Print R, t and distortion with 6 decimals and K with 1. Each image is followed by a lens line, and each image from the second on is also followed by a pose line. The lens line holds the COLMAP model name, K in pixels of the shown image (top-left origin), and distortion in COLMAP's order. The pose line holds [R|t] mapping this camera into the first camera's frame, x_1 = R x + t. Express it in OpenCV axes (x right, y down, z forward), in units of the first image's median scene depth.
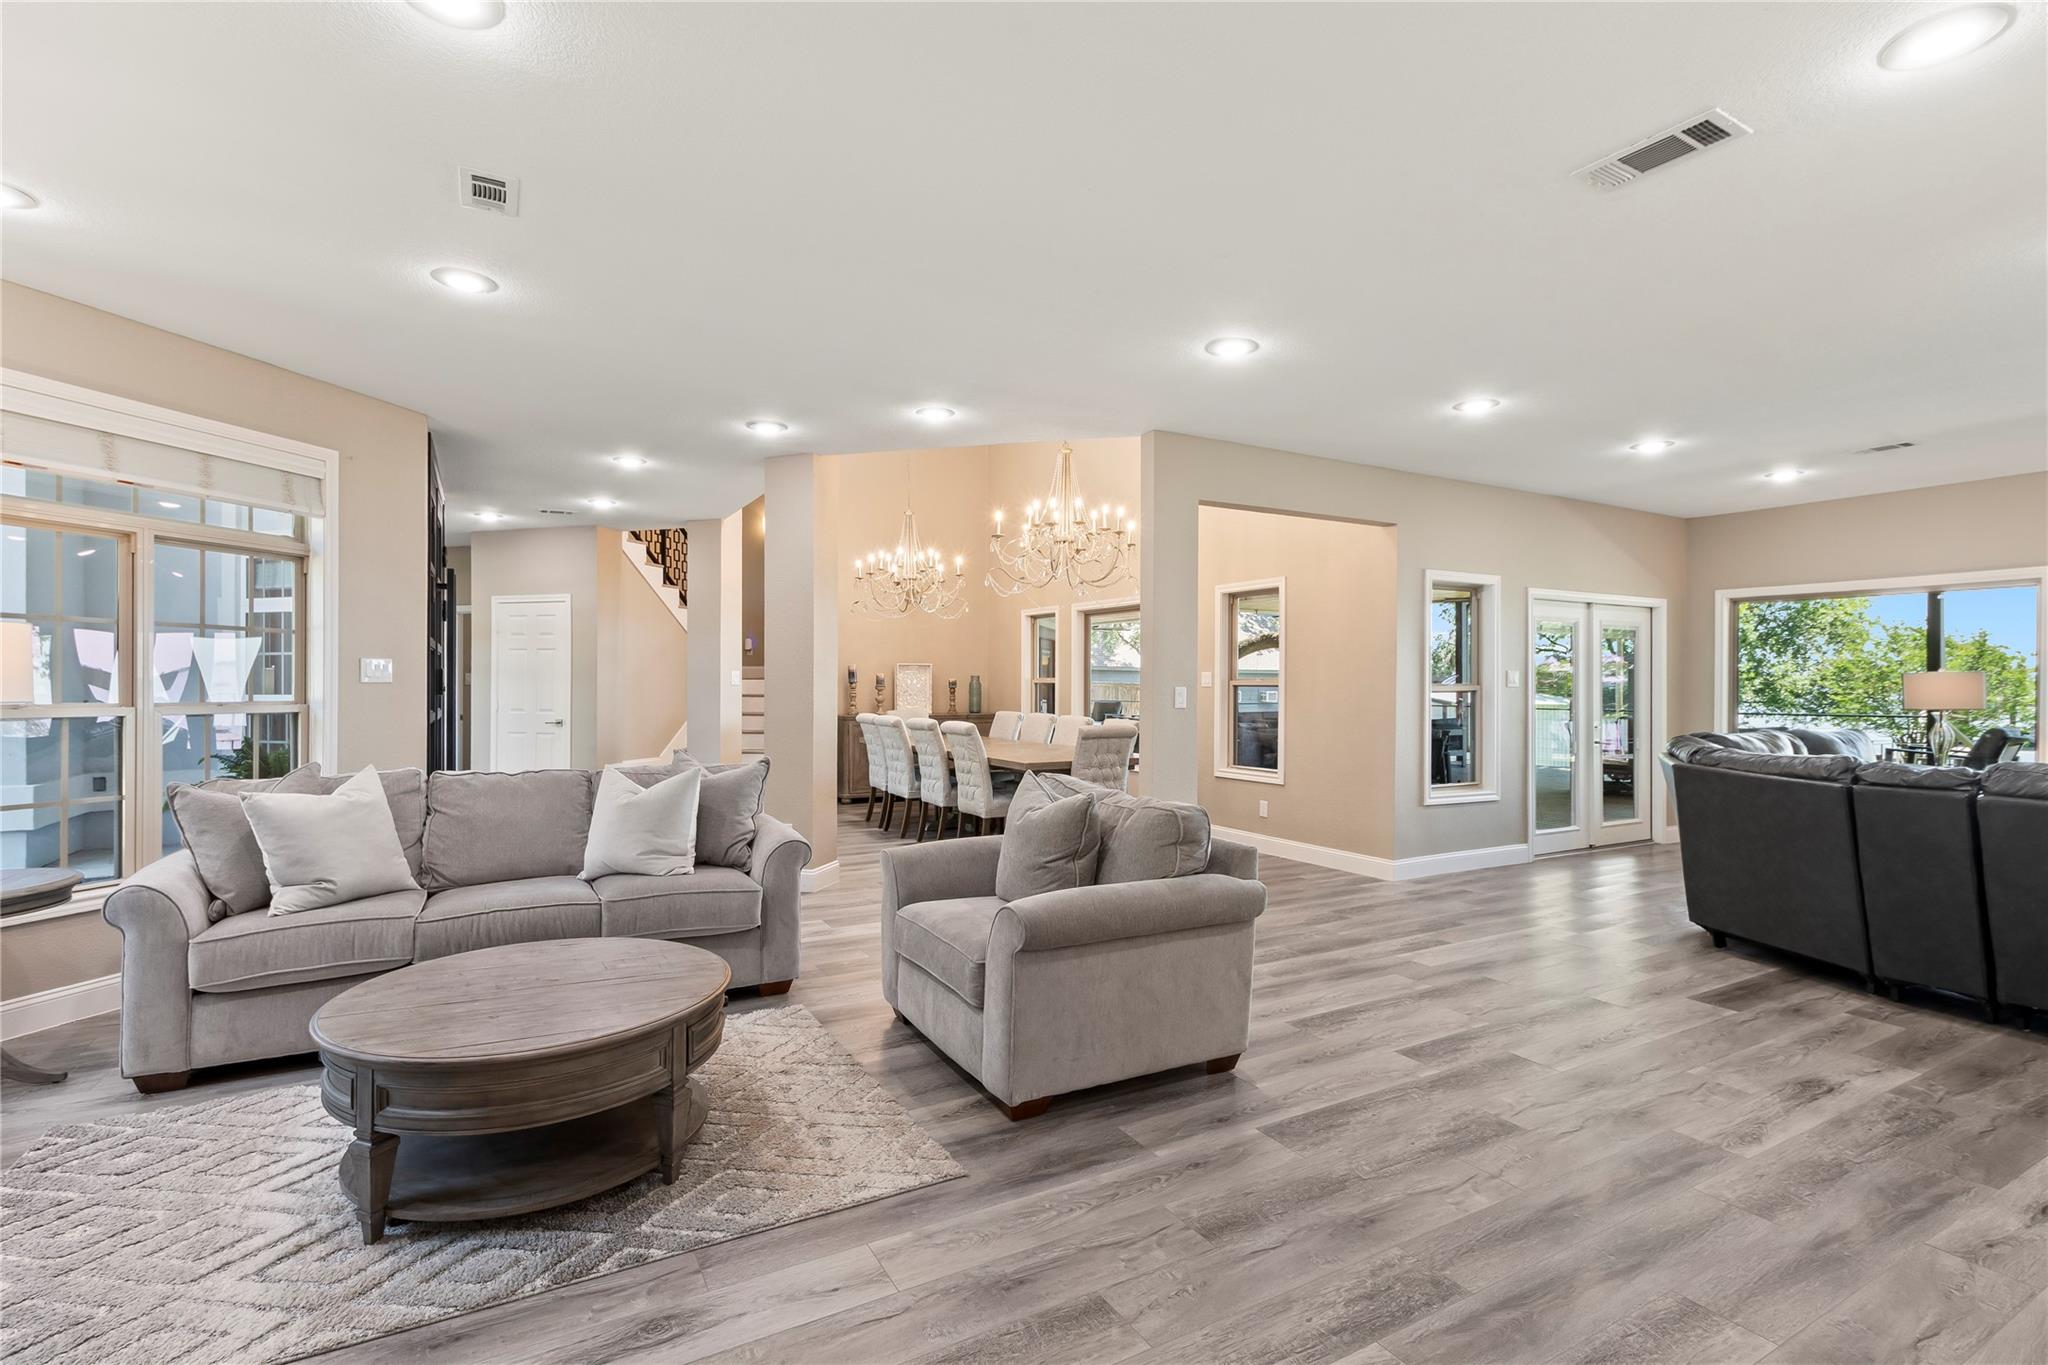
lens RADIAL K [[909.5, 0, 1022.4], [0, 909.5, 685.8], [0, 0, 1]] dist [0.001679, 0.000182]
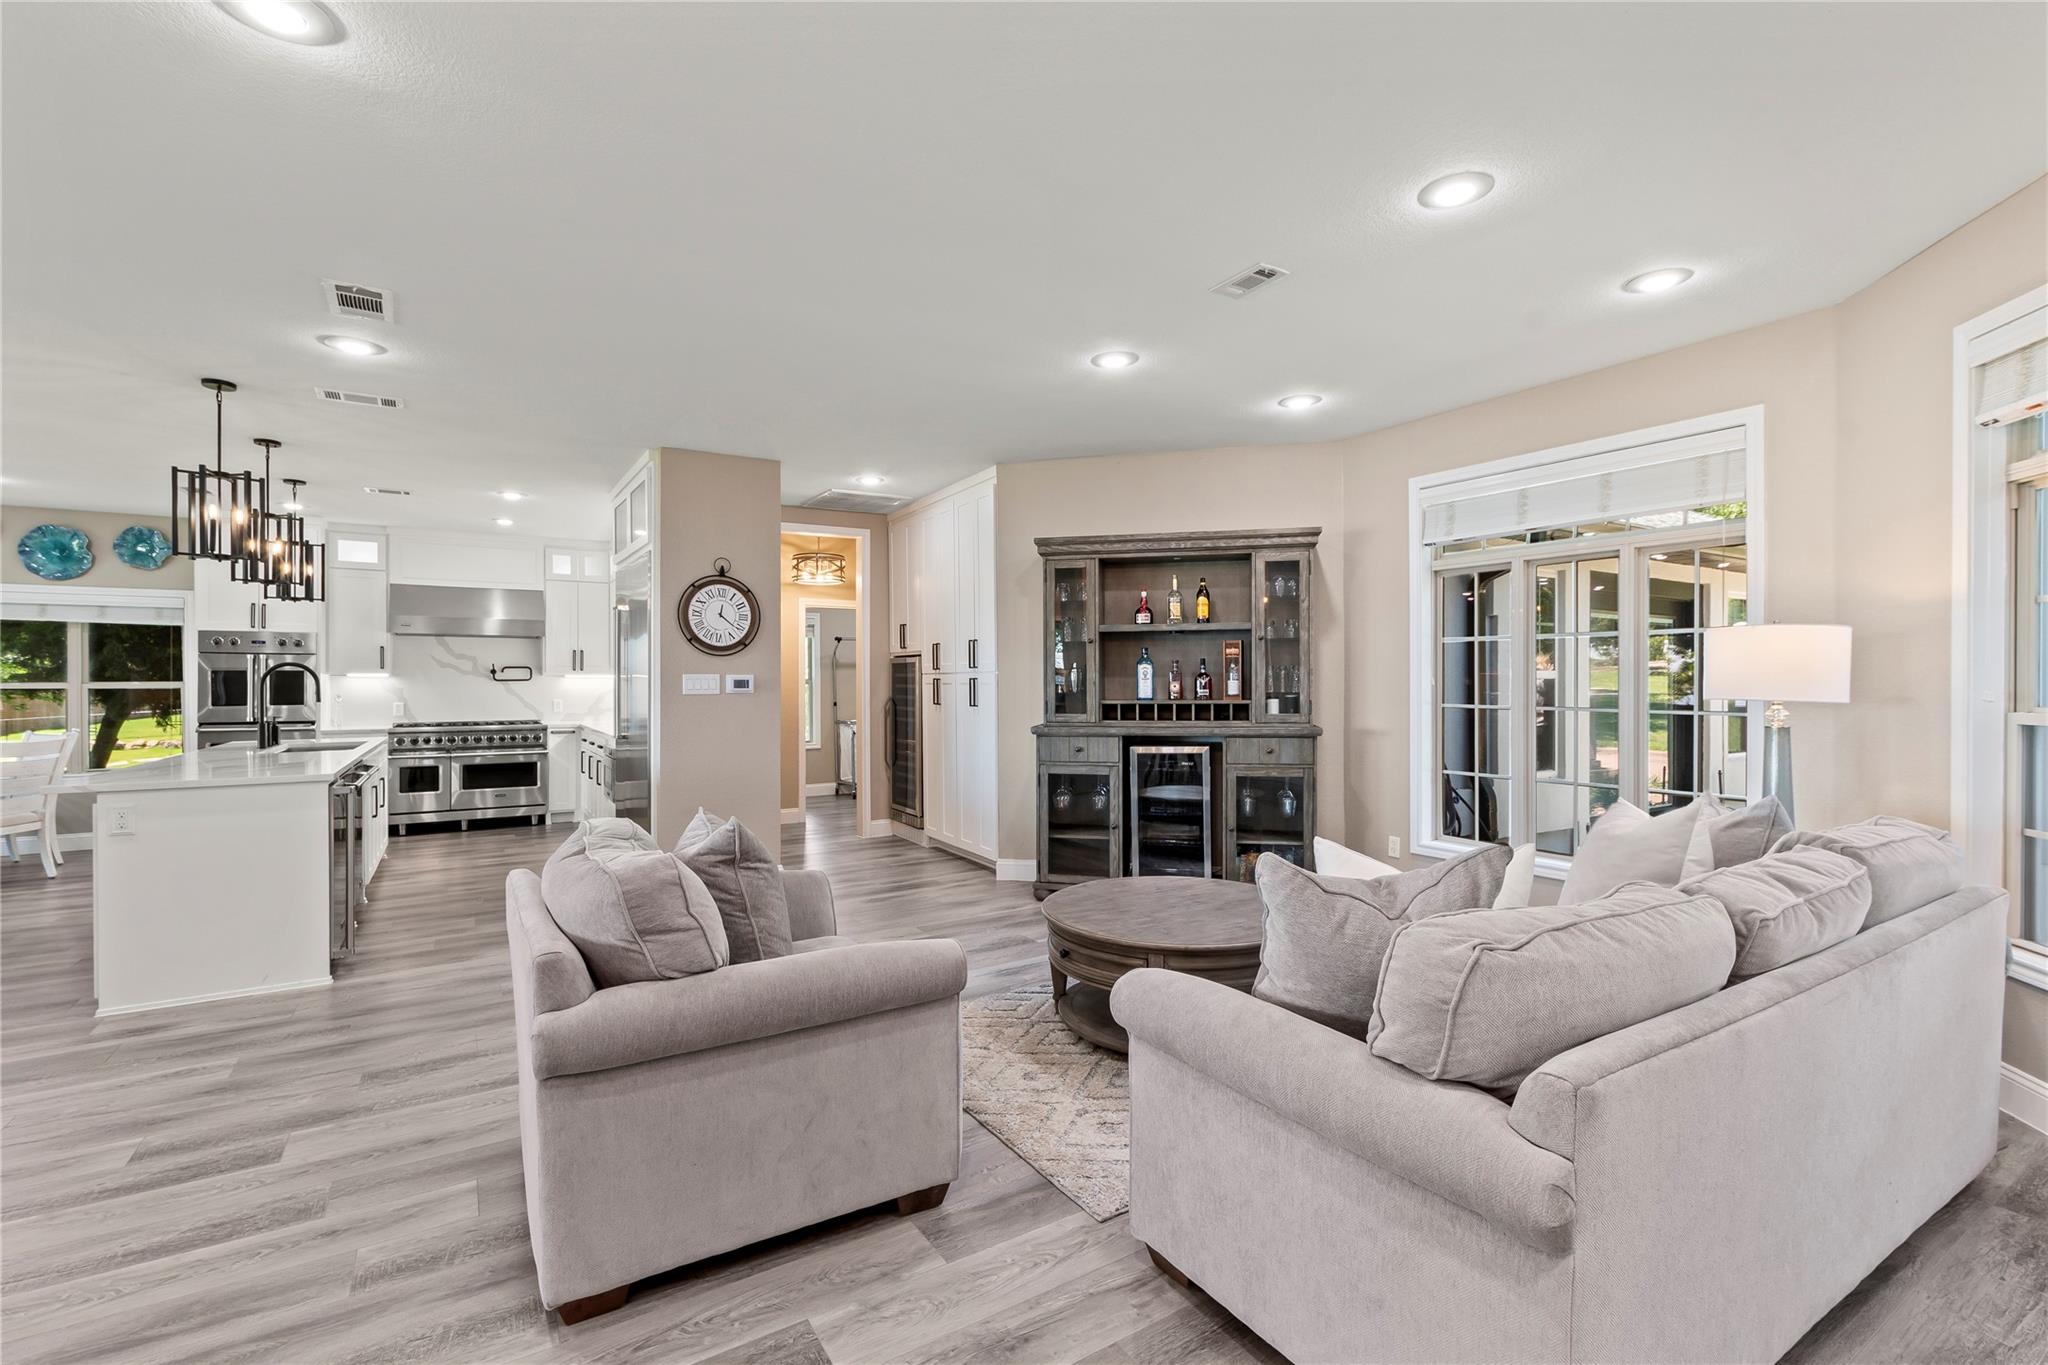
lens RADIAL K [[909.5, 0, 1028.2], [0, 909.5, 676.6], [0, 0, 1]] dist [0.001679, 0.000182]
pose [[-0.998673, 0.008672, -0.050773, -0.201748], [0.008767, 0.999960, -0.001645, 0.003174], [0.050757, -0.002088, -0.998709, 2.001547]]
